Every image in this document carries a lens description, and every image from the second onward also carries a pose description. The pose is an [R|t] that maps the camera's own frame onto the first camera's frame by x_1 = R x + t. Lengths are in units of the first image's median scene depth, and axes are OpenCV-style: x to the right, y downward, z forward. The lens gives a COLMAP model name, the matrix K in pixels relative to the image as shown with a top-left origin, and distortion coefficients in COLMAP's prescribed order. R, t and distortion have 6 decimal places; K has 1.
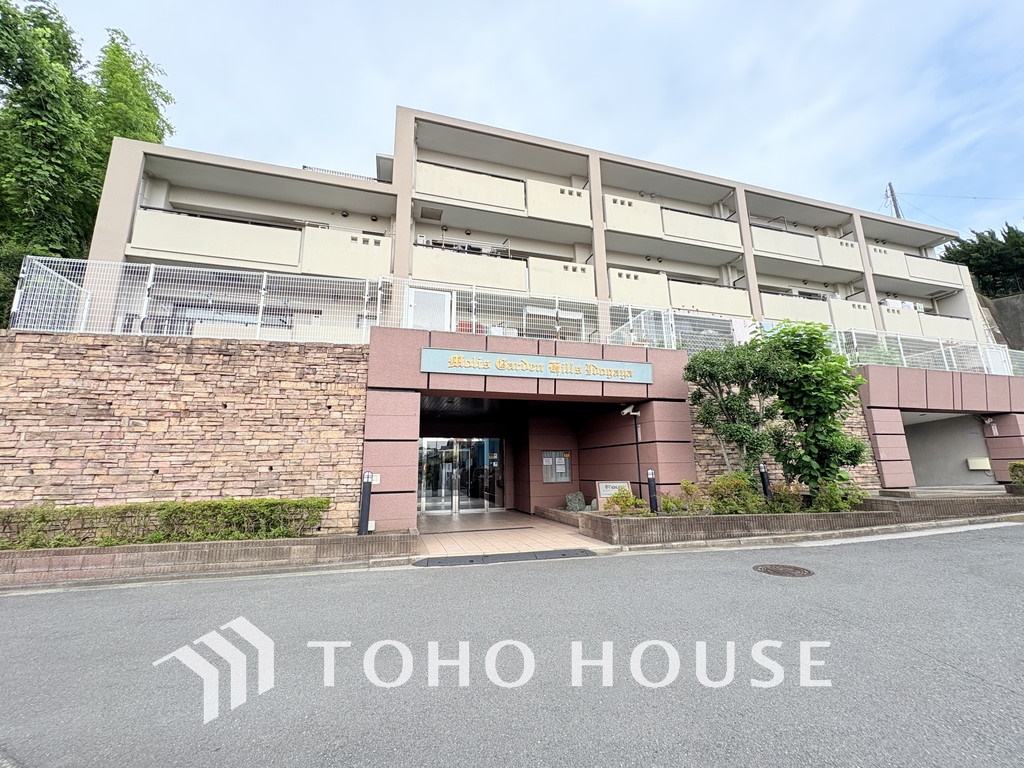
lens RADIAL K [[411.6, 0, 511.7], [0, 411.6, 380.9], [0, 0, 1]] dist [-0.002890, -0.000458]
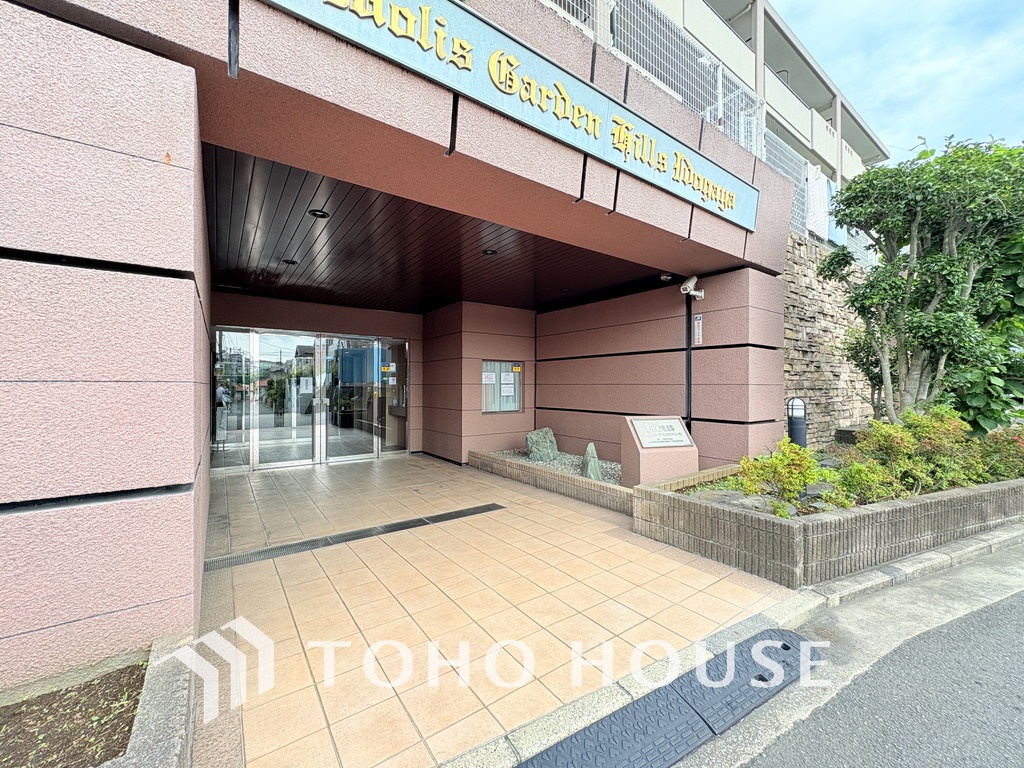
lens RADIAL K [[411.6, 0, 511.7], [0, 411.6, 380.9], [0, 0, 1]] dist [-0.002890, -0.000458]
pose [[0.944849, 0.019813, 0.326905, -0.077379], [-0.082824, 0.980178, 0.179977, 0.088409], [-0.316859, -0.197127, 0.927761, 0.428921]]
